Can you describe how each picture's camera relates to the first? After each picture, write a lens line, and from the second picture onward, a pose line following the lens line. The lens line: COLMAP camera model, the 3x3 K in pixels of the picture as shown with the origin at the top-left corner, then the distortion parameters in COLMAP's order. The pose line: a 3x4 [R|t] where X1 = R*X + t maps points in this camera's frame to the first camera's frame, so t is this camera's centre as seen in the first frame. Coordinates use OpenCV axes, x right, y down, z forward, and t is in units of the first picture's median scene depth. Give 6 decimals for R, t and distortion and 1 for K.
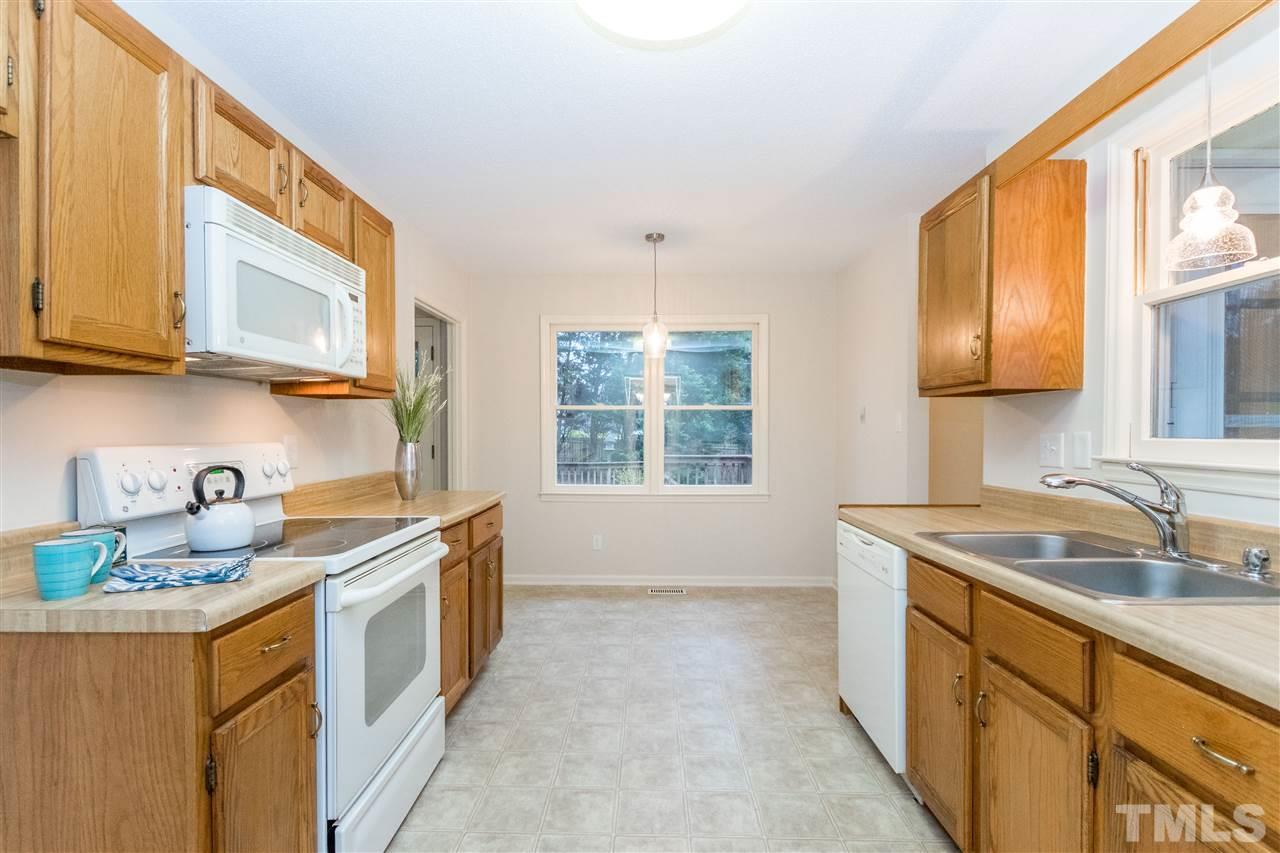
lens RADIAL K [[587.1, 0, 640.7], [0, 587.1, 423.1], [0, 0, 1]] dist [-0.001711, 0.000608]
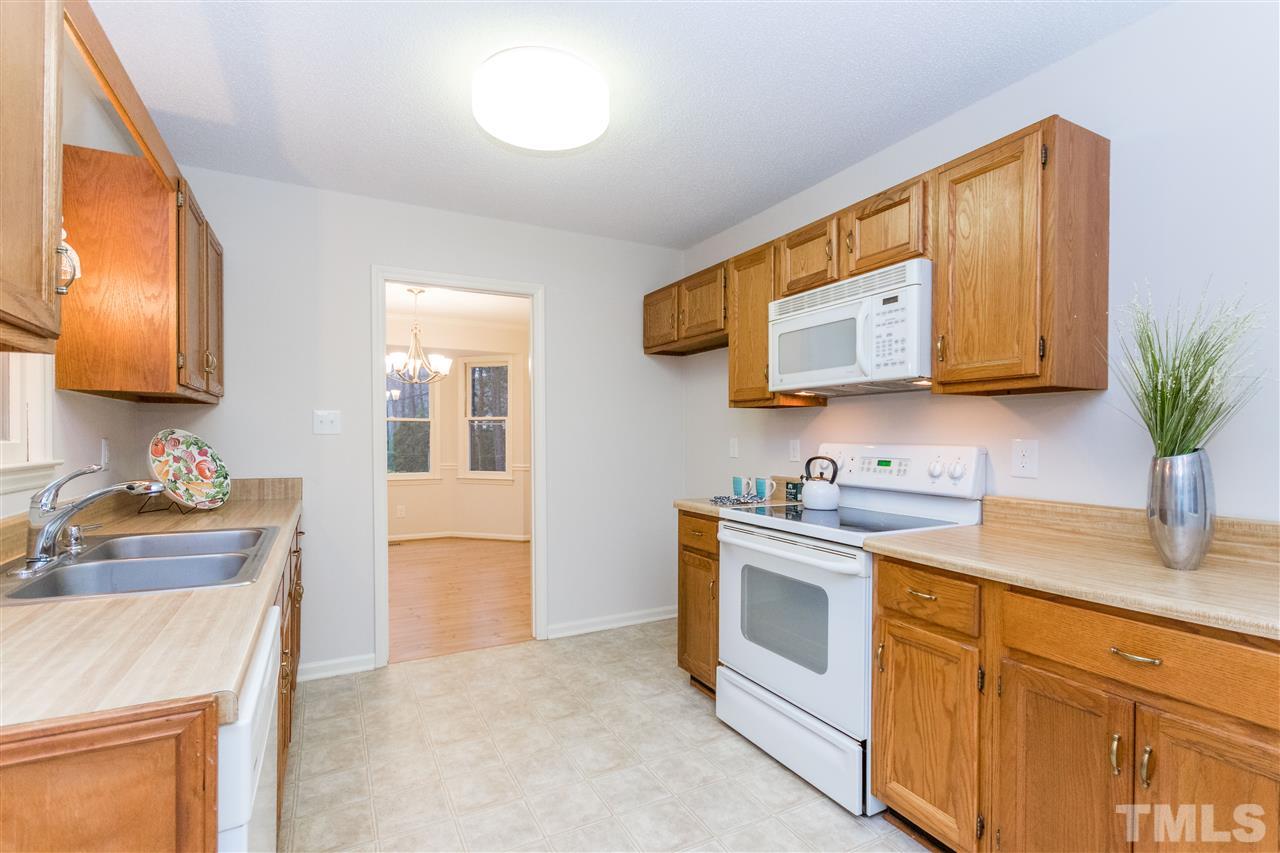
lens RADIAL K [[587.1, 0, 639.0], [0, 587.1, 428.2], [0, 0, 1]] dist [-0.001711, 0.000608]
pose [[-0.882584, -0.000895, -0.470153, 0.418334], [-0.003011, 0.999988, 0.003750, -0.006815], [0.470145, 0.004725, -0.882577, 2.027743]]
